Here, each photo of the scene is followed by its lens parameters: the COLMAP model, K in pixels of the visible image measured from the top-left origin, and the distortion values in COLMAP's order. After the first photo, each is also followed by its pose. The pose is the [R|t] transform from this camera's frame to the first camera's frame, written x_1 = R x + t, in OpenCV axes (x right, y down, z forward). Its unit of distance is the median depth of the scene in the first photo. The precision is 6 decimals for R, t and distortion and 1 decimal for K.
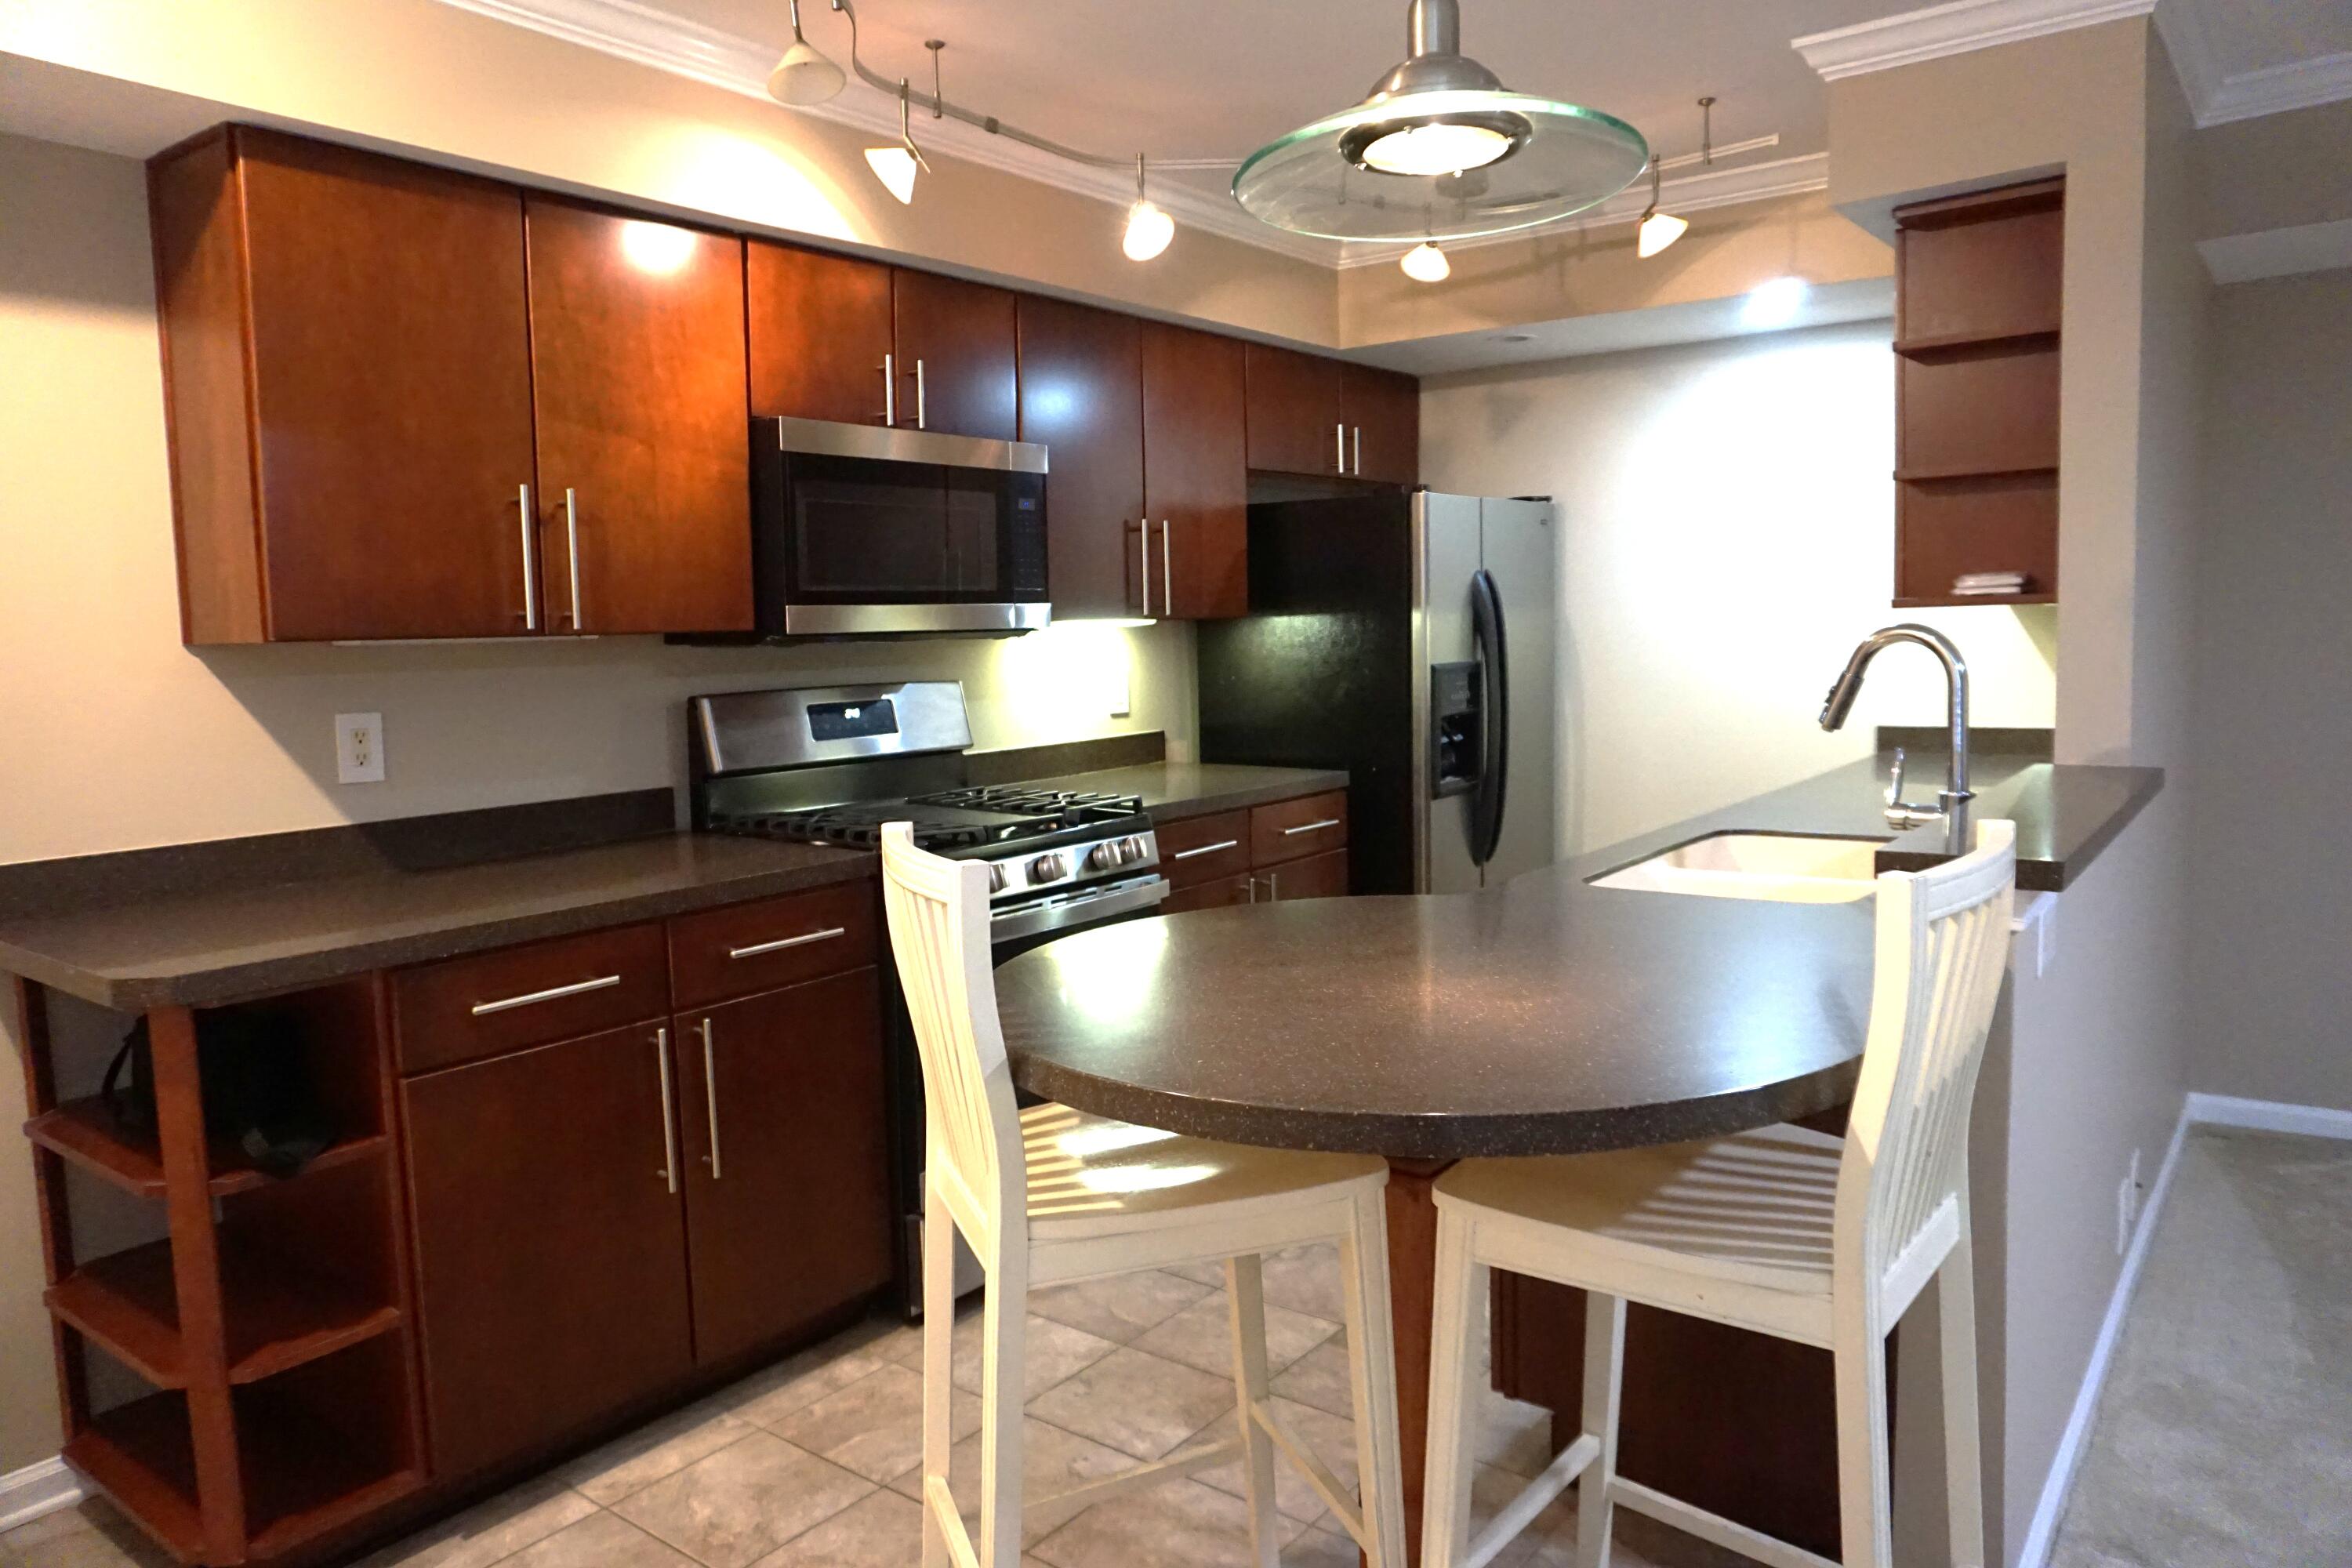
lens RADIAL K [[1566.8, 0, 1171.8], [0, 1566.8, 763.9], [0, 0, 1]] dist [-0.027739, 0.002002]
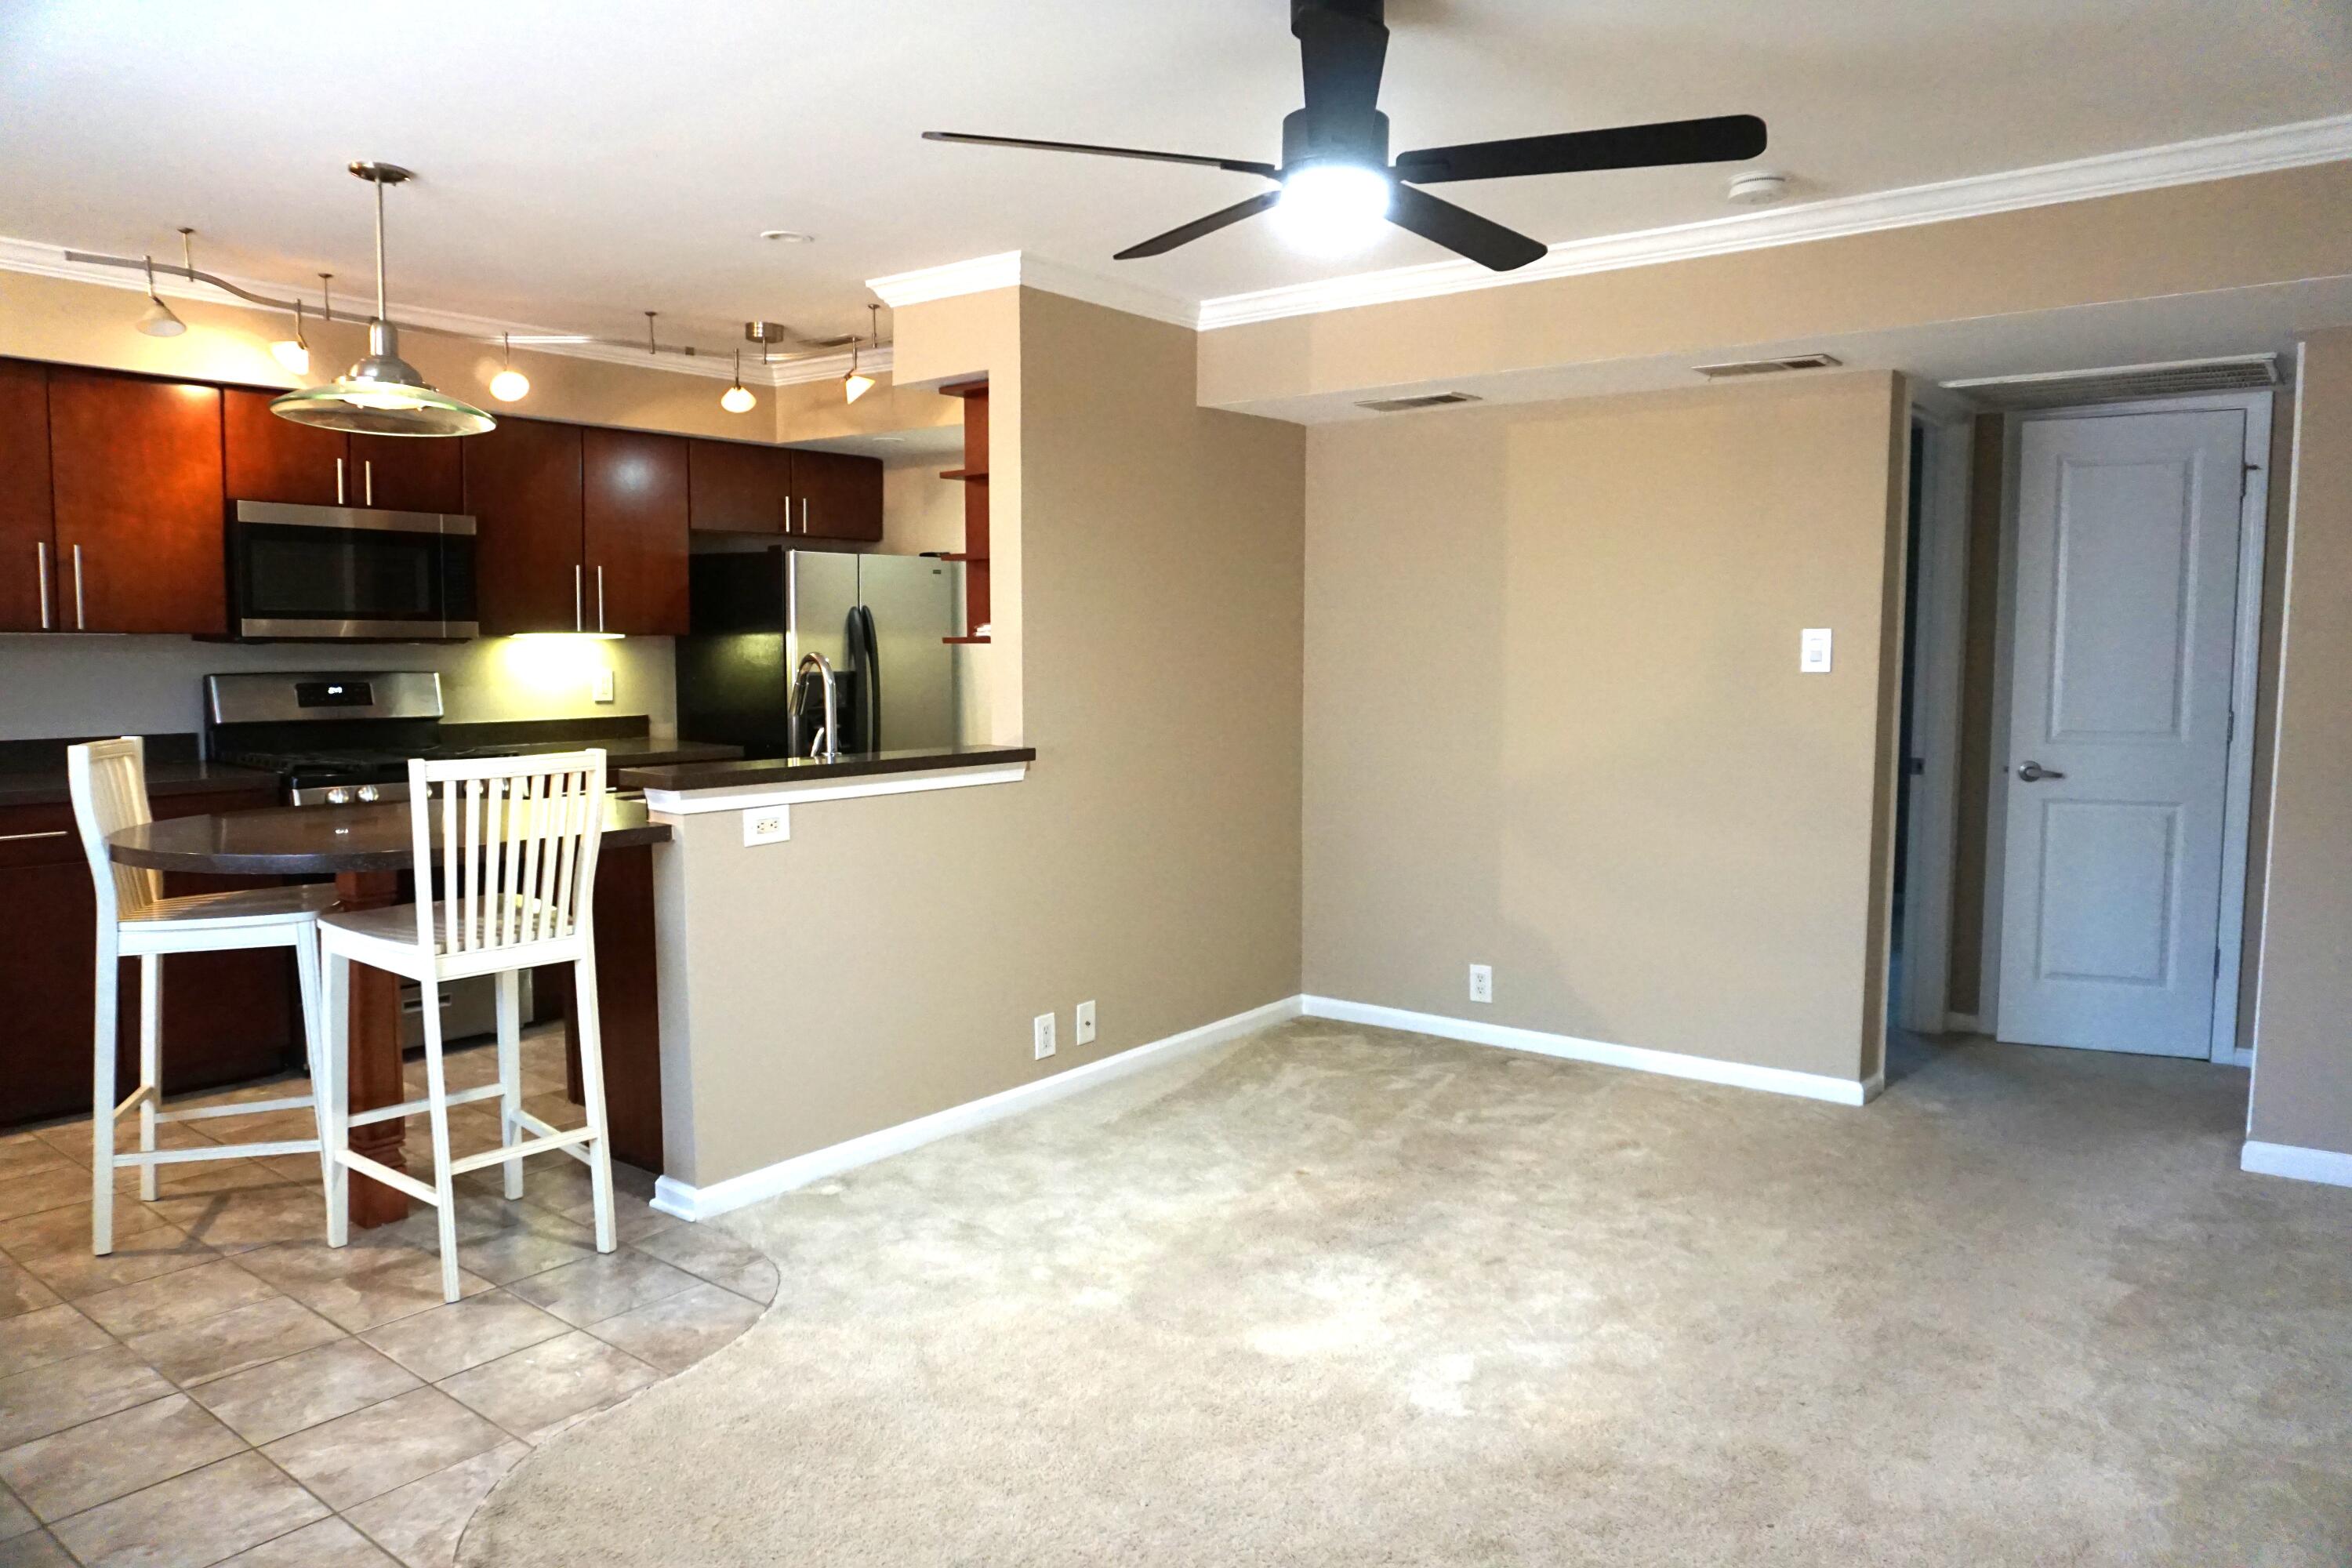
lens RADIAL K [[1566.8, 0, 1171.8], [0, 1566.8, 763.9], [0, 0, 1]] dist [-0.027739, 0.002002]
pose [[0.999307, 0.035623, -0.010780, 0.711820], [-0.035686, 0.999346, -0.005755, 0.021080], [0.010568, 0.006136, 0.999925, -0.558709]]
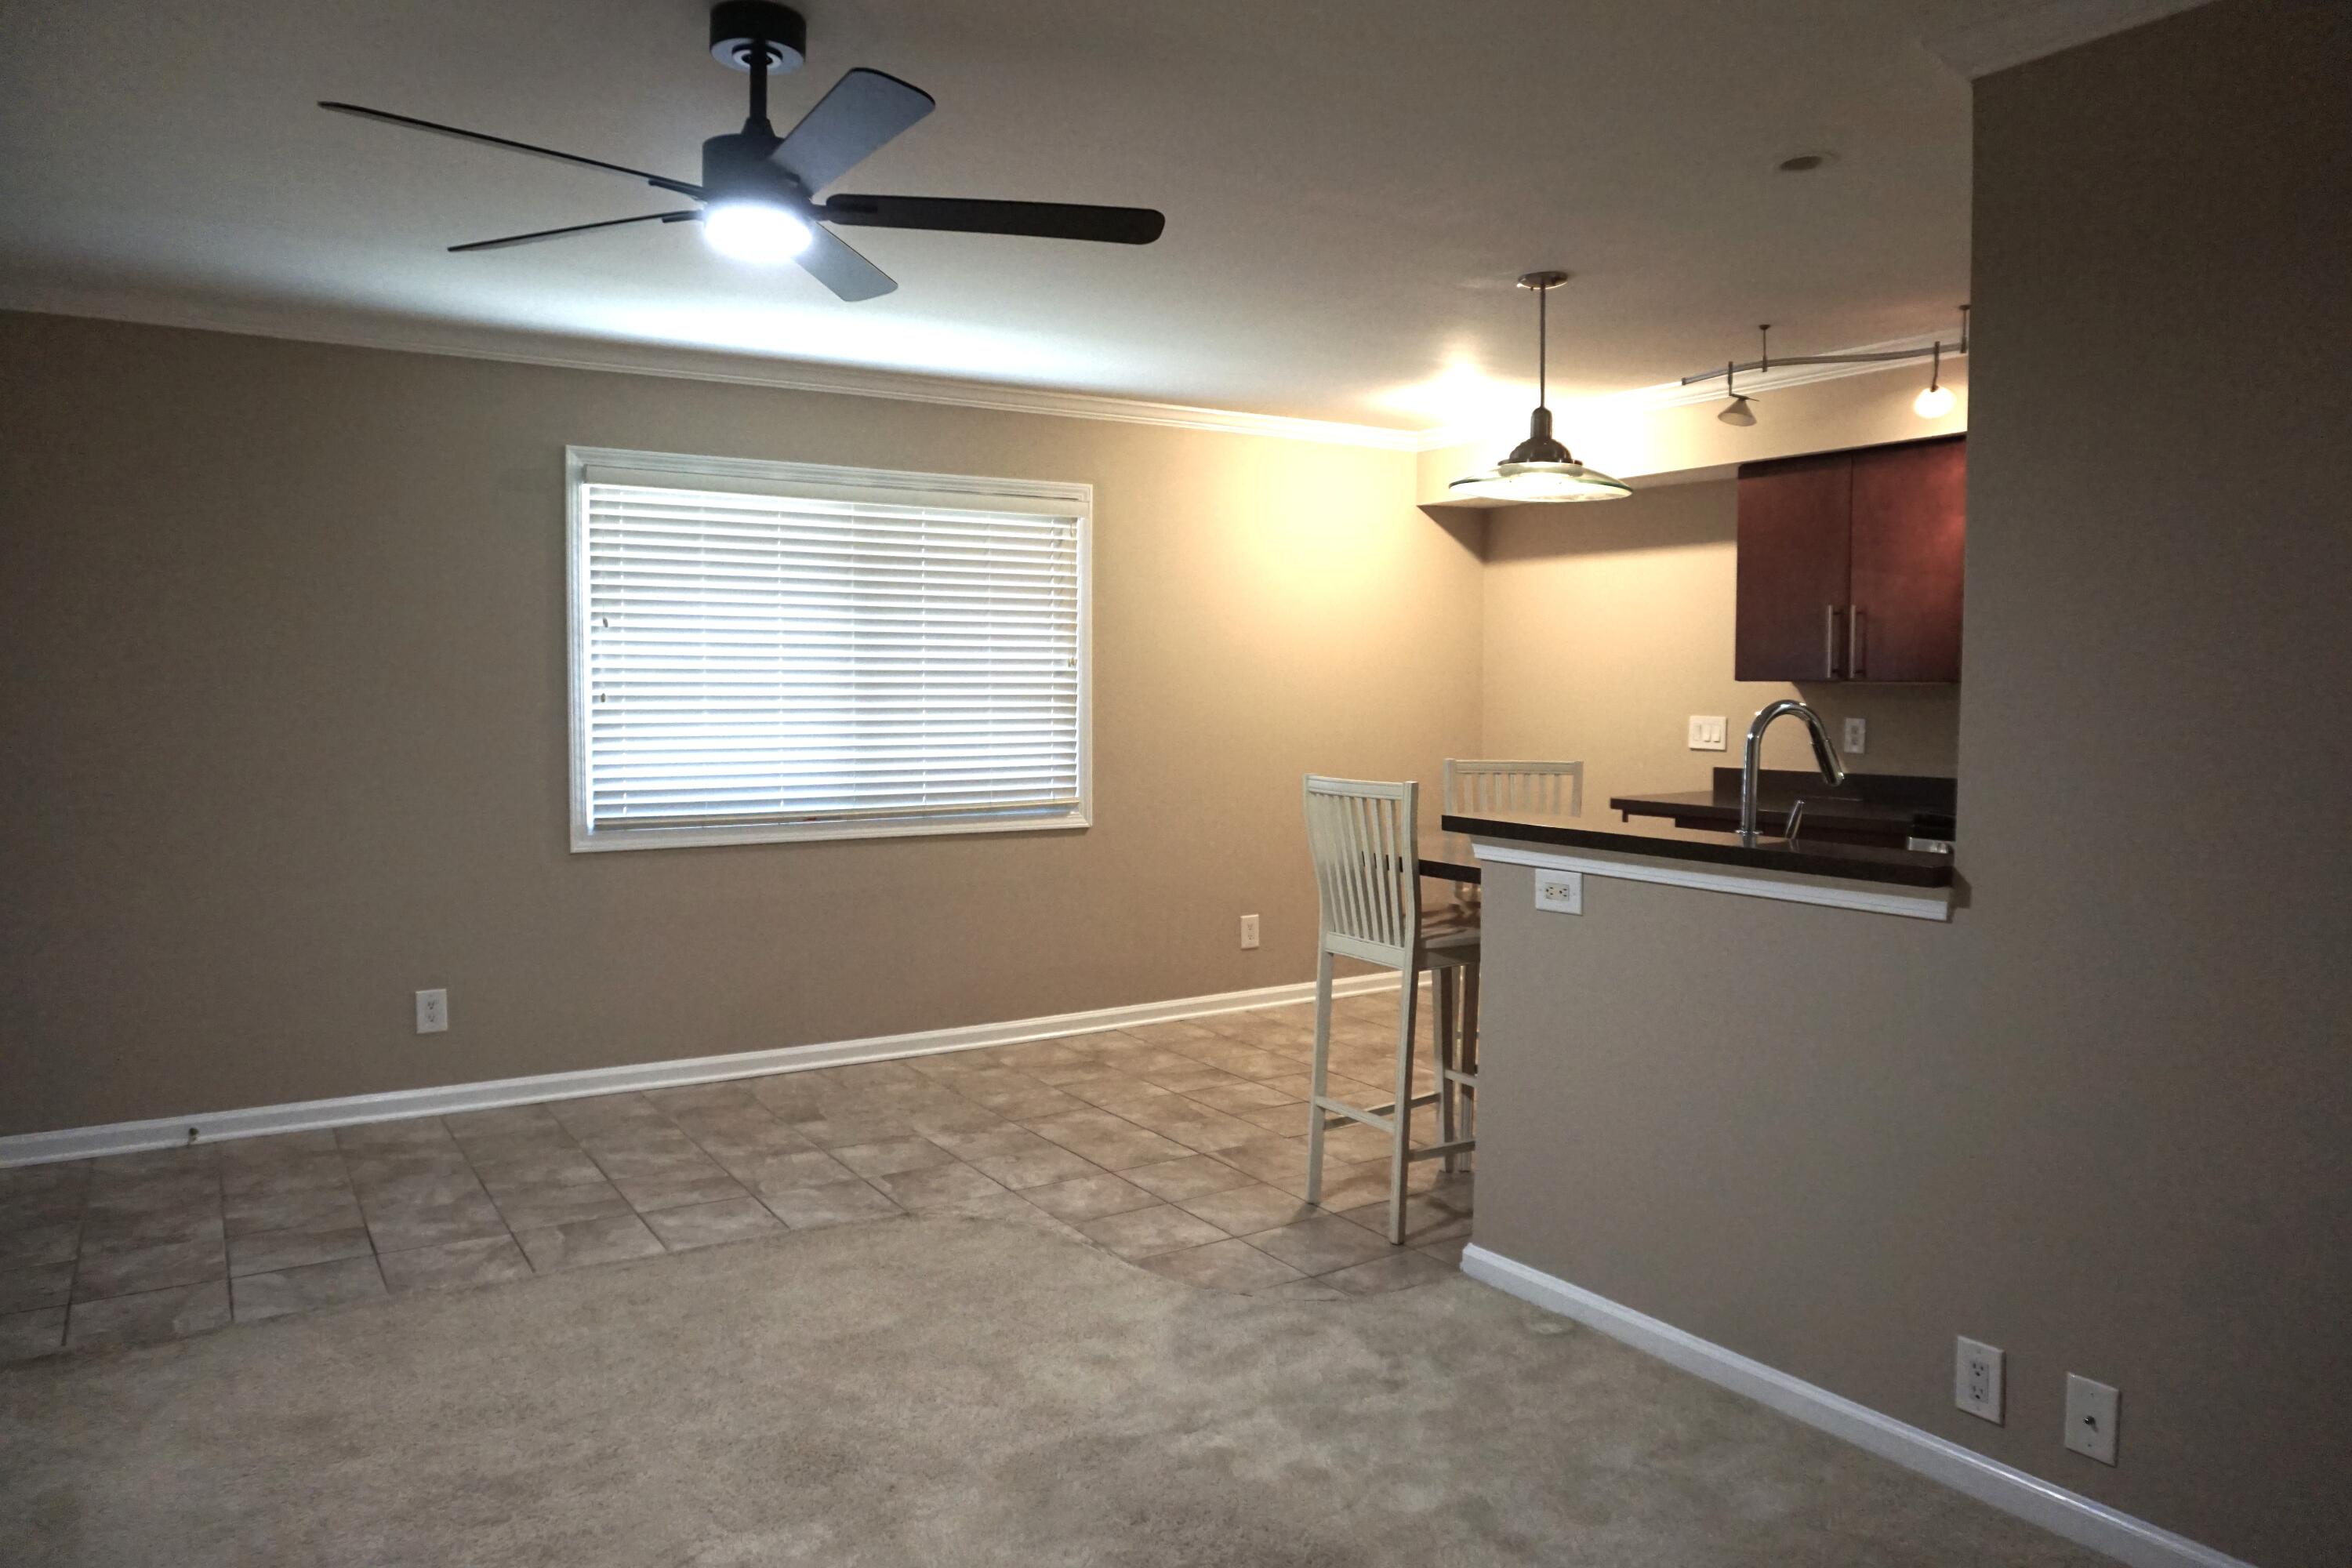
lens RADIAL K [[1566.8, 0, 1171.8], [0, 1566.8, 763.9], [0, 0, 1]] dist [-0.027739, 0.002002]
pose [[-0.330937, 0.076676, -0.940532, 1.490073], [-0.076296, 0.991256, 0.107657, -0.111354], [0.940563, 0.107387, -0.322193, 0.750647]]
